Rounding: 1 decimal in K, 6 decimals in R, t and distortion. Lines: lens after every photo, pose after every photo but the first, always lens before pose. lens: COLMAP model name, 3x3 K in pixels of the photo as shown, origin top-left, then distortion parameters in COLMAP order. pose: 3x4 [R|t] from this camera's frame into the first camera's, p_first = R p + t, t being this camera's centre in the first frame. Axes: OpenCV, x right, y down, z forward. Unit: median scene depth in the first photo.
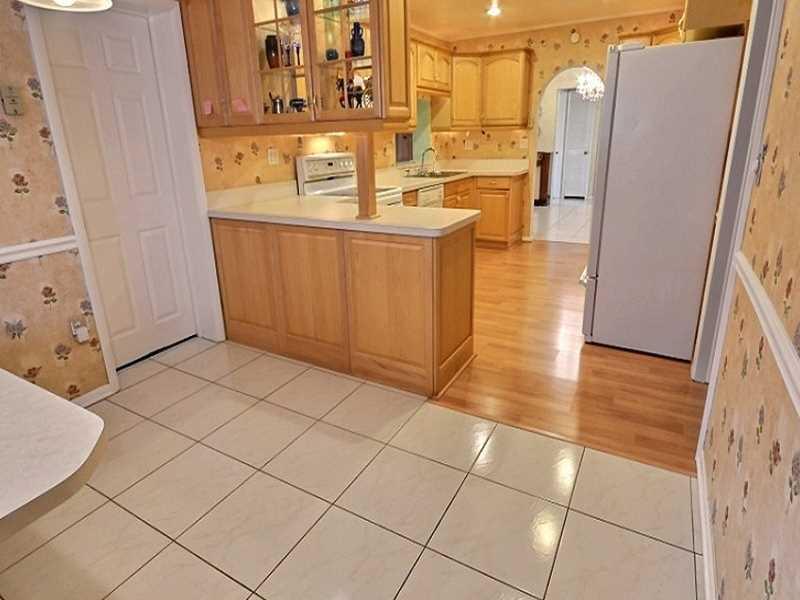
lens RADIAL K [[455.9, 0, 395.3], [0, 455.9, 301.2], [0, 0, 1]] dist [-0.003171, 0.000034]
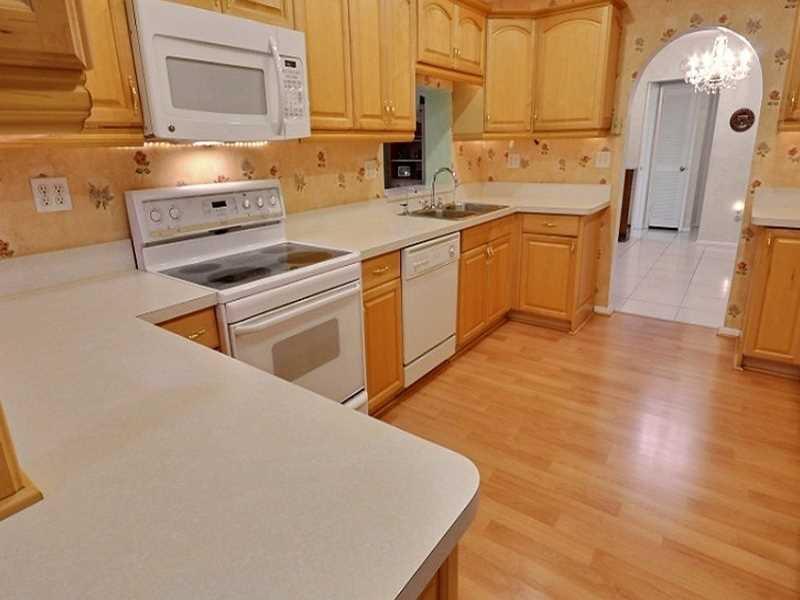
lens RADIAL K [[455.9, 0, 402.6], [0, 455.9, 297.2], [0, 0, 1]] dist [-0.003171, 0.000034]
pose [[0.994219, 0.035515, -0.101330, 0.086144], [-0.037935, 0.999037, -0.022054, -0.143964], [0.100450, 0.025770, 0.994608, 0.385433]]
